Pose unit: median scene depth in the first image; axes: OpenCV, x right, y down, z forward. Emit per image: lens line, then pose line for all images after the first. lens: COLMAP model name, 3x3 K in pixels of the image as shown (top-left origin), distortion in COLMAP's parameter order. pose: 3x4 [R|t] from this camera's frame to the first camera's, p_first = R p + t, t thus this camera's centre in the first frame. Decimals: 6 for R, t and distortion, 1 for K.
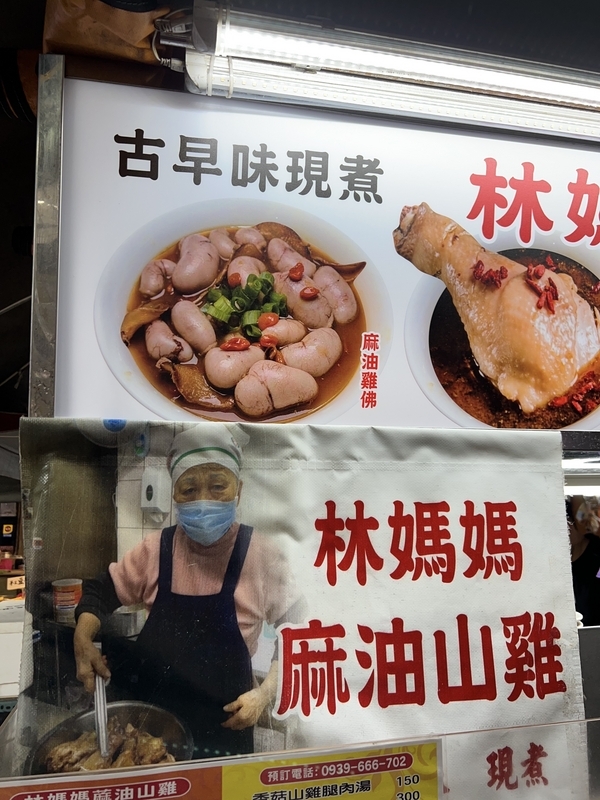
lens RADIAL K [[593.4, 0, 300.0], [0, 593.4, 400.0], [0, 0, 1]] dist [0.015937, -0.006053]
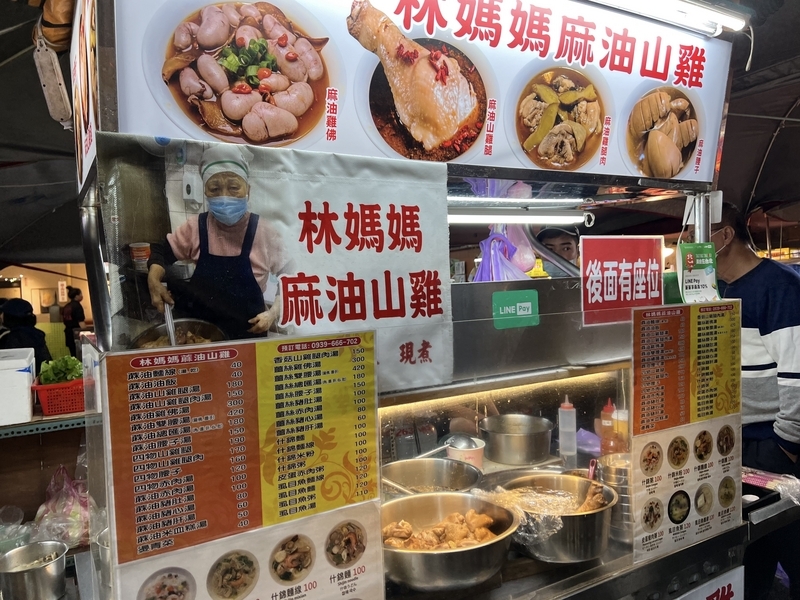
lens RADIAL K [[568.7, 0, 400.0], [0, 568.7, 300.0], [0, 0, 1]] dist [0.092959, -0.202741]
pose [[0.951822, -0.040731, 0.303935, -0.188972], [-0.020115, 0.980712, 0.194418, 0.131867], [-0.305992, -0.191165, 0.932644, -0.535354]]
